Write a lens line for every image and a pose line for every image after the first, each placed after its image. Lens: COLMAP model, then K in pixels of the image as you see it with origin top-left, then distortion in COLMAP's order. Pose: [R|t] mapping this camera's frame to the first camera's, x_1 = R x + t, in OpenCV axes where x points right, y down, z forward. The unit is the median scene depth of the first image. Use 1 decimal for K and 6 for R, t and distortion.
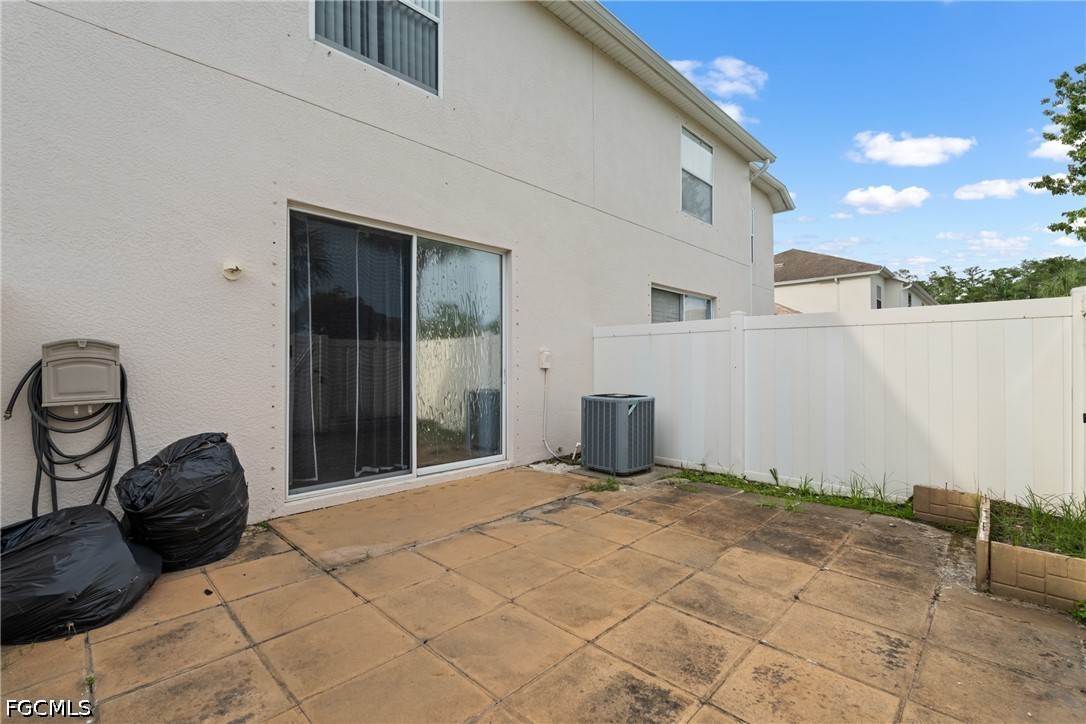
lens RADIAL K [[481.4, 0, 541.1], [0, 481.4, 365.8], [0, 0, 1]] dist [-0.000331, -0.000128]
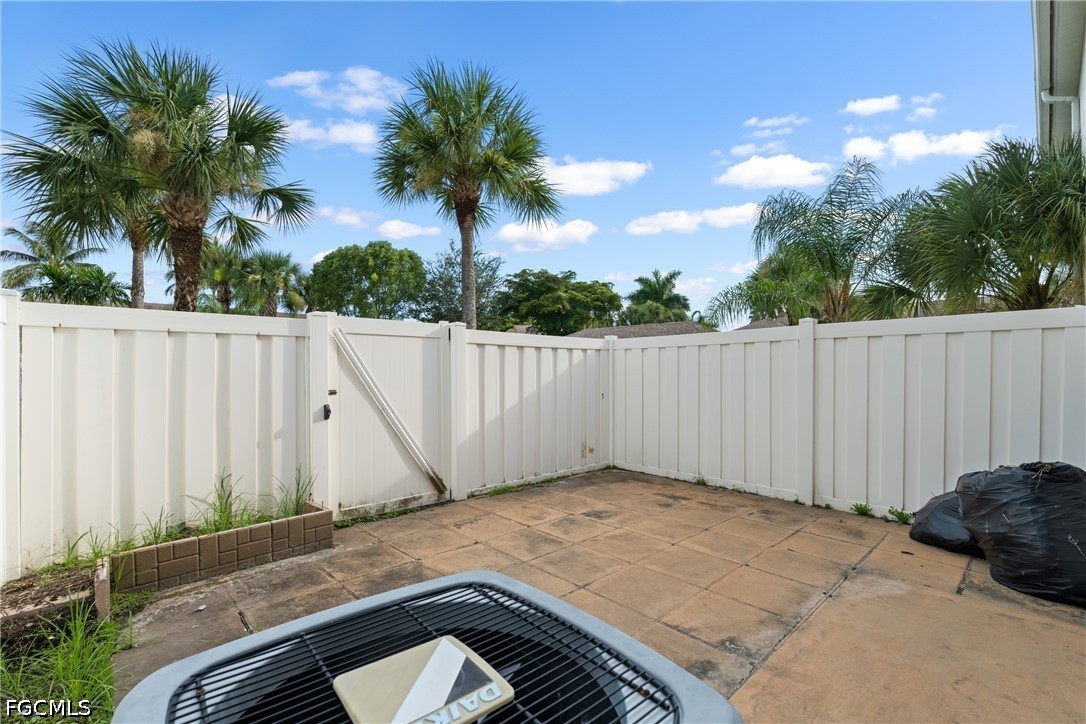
lens RADIAL K [[484.0, 0, 543.9], [0, 484.0, 368.2], [0, 0, 1]] dist [-0.016093, -0.000178]
pose [[-0.999389, -0.000176, 0.034957, 0.242602], [-0.000395, 0.999980, -0.006266, -0.030016], [-0.034955, -0.006276, -0.999369, 2.147773]]
